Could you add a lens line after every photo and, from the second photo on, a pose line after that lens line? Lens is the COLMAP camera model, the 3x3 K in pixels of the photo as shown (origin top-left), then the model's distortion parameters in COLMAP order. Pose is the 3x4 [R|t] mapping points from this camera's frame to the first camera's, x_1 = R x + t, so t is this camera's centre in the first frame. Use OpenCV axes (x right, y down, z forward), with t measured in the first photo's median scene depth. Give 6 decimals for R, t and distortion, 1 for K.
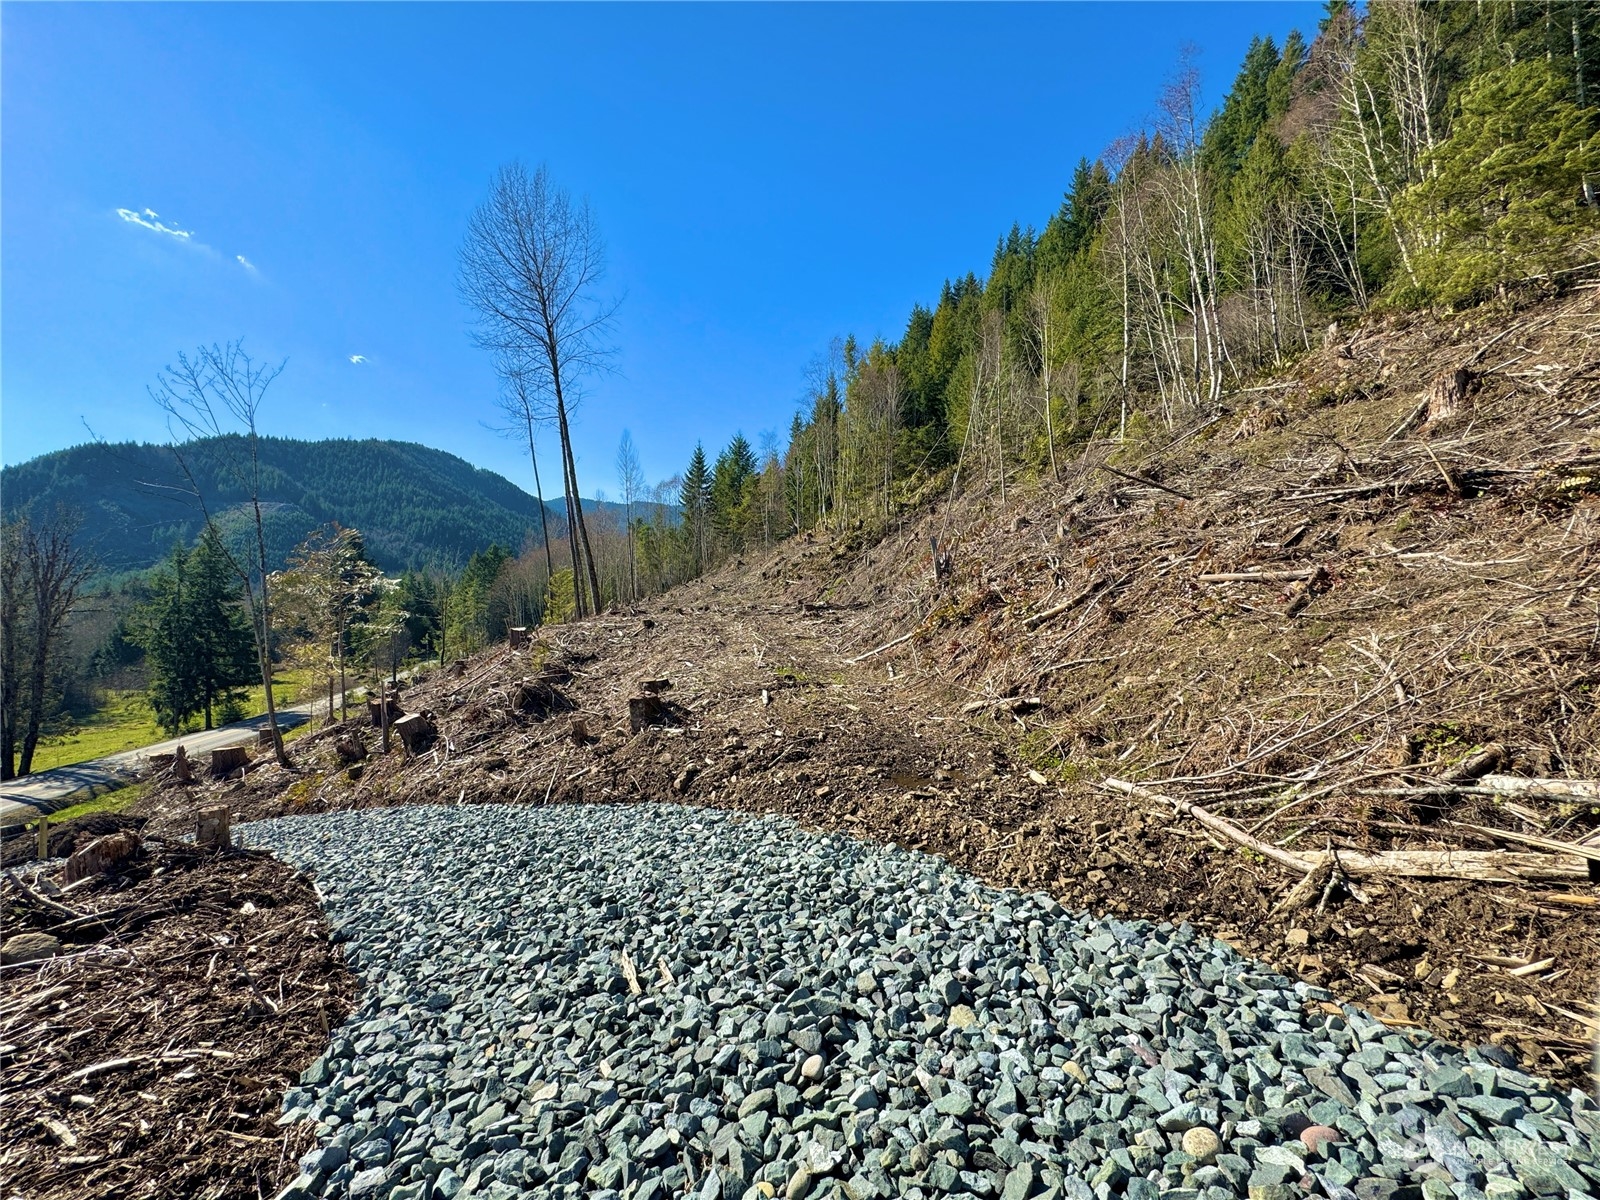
lens RADIAL K [[635.8, 0, 800.0], [0, 635.8, 600.0], [0, 0, 1]] dist [-0.002656, 0.001144]
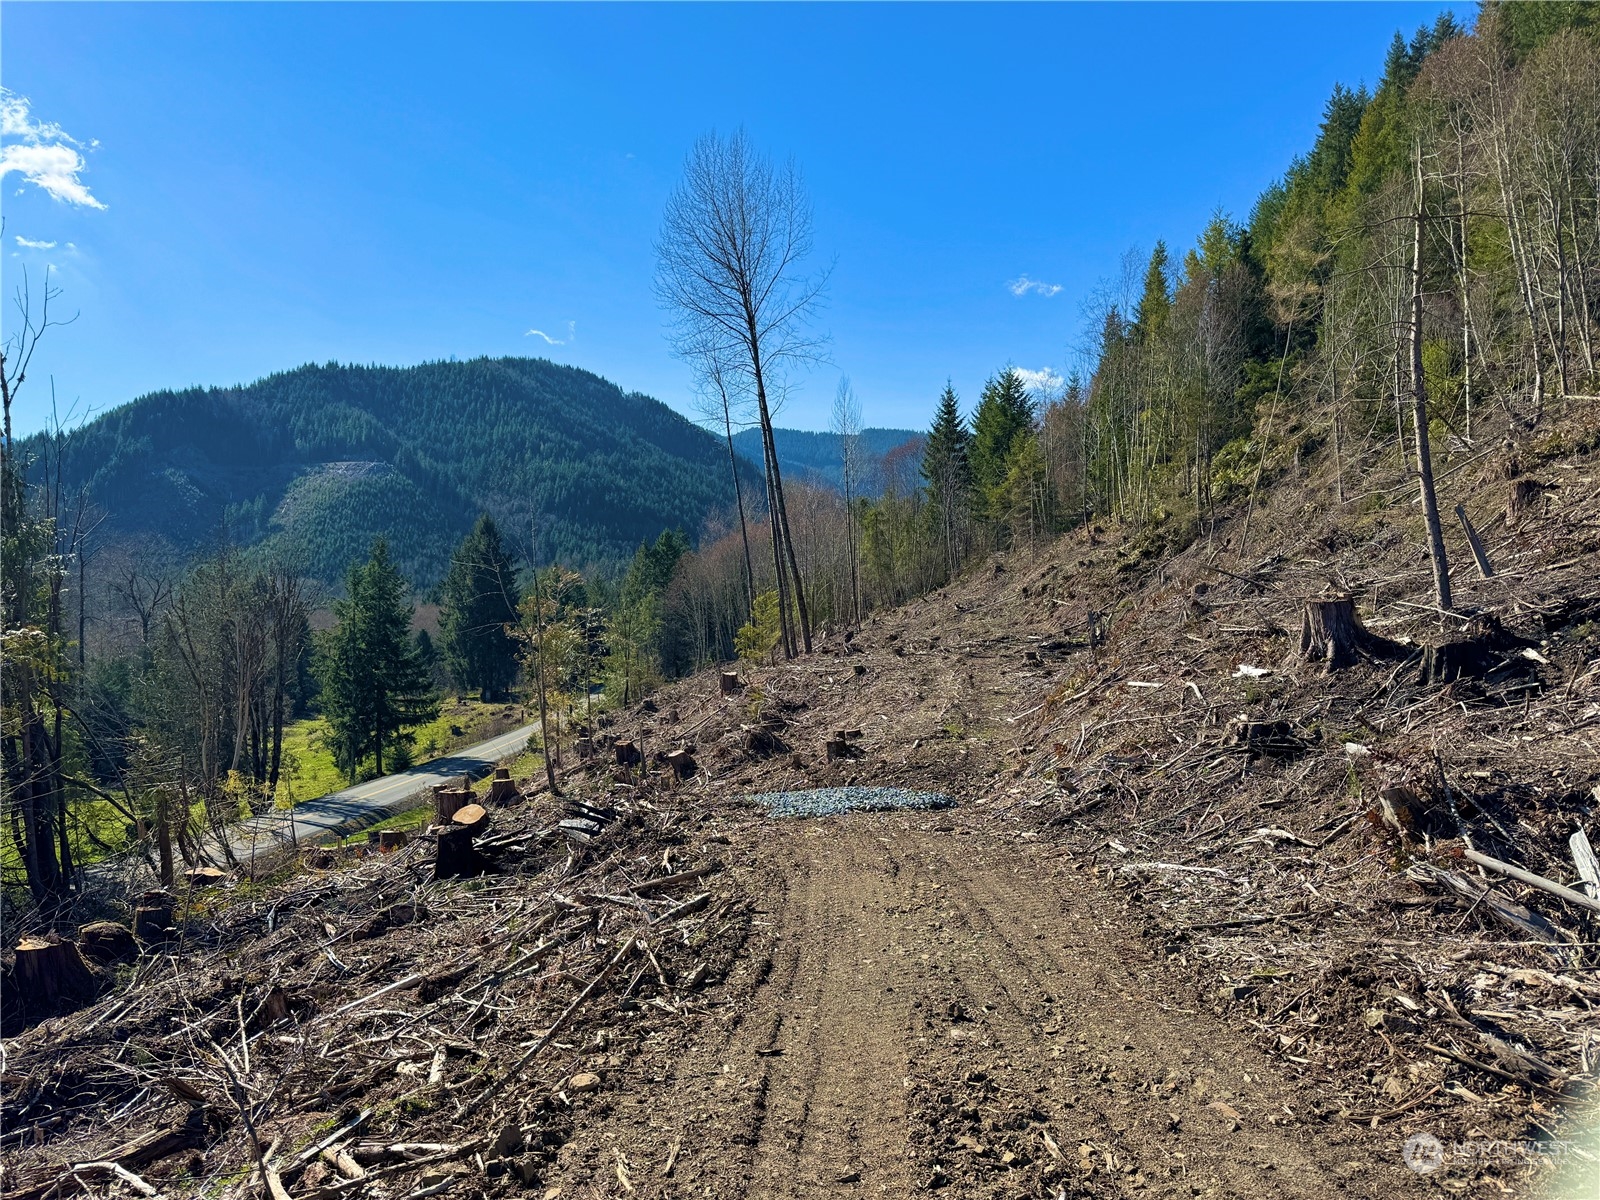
lens RADIAL K [[1109.8, 0, 796.2], [0, 1109.8, 605.2], [0, 0, 1]] dist [0.121379, -0.174852]
pose [[0.949439, -0.006919, -0.313874, 0.076008], [0.010275, 0.999906, 0.009038, -0.030056], [0.313782, -0.011806, 0.949422, -0.235960]]
